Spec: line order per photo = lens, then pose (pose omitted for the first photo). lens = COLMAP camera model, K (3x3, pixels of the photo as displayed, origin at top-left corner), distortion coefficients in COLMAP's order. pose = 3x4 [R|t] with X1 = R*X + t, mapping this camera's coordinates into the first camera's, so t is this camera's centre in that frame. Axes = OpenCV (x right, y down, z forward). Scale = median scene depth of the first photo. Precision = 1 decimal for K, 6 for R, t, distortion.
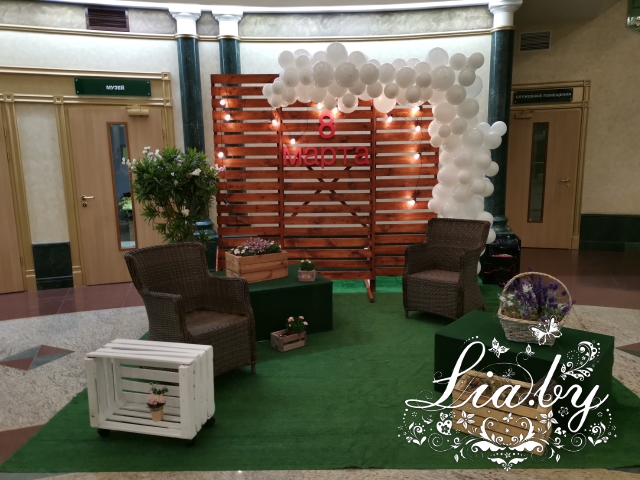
lens RADIAL K [[491.7, 0, 320.0], [0, 491.7, 240.0], [0, 0, 1]] dist [0.080203, -0.082185]
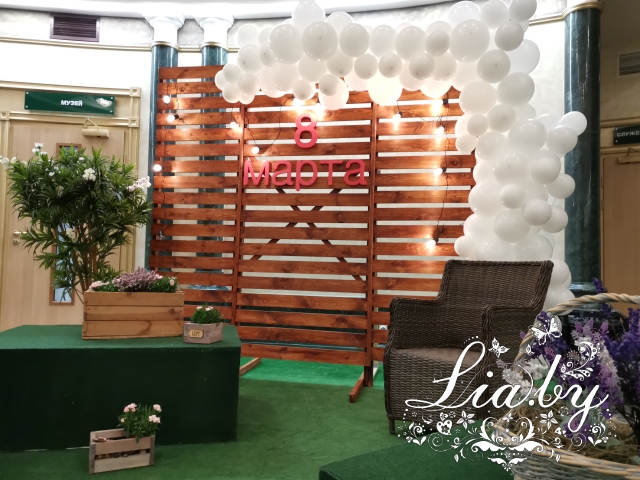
lens RADIAL K [[491.7, 0, 320.0], [0, 491.7, 240.0], [0, 0, 1]] dist [0.080203, -0.082185]
pose [[0.978300, 0.028778, -0.205186, 0.176315], [-0.072697, 0.975025, -0.209862, 0.061972], [0.194022, 0.220225, 0.955958, 0.366269]]
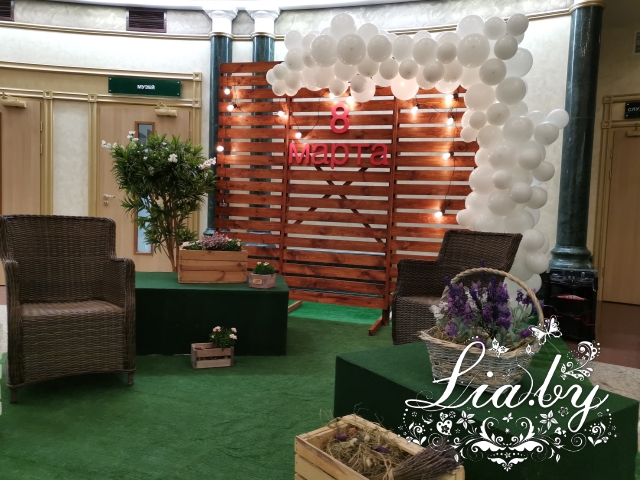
lens RADIAL K [[491.7, 0, 320.0], [0, 491.7, 240.0], [0, 0, 1]] dist [0.080203, -0.082185]
pose [[0.958785, 0.068114, -0.275848, 0.223834], [-0.099438, 0.989884, -0.101197, 0.062099], [0.266164, 0.124456, 0.955859, 0.204378]]
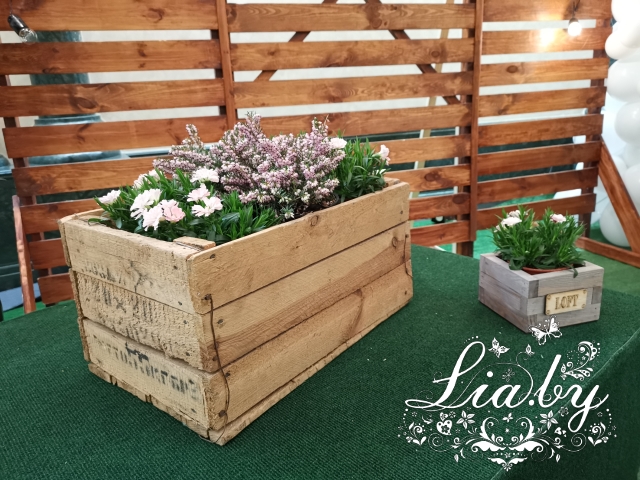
lens RADIAL K [[491.7, 0, 320.0], [0, 491.7, 240.0], [0, 0, 1]] dist [0.080203, -0.082185]
pose [[0.943430, -0.128142, 0.305809, -0.134091], [0.089067, 0.986345, 0.138531, 0.013916], [-0.319384, -0.103457, 0.941961, 0.676933]]
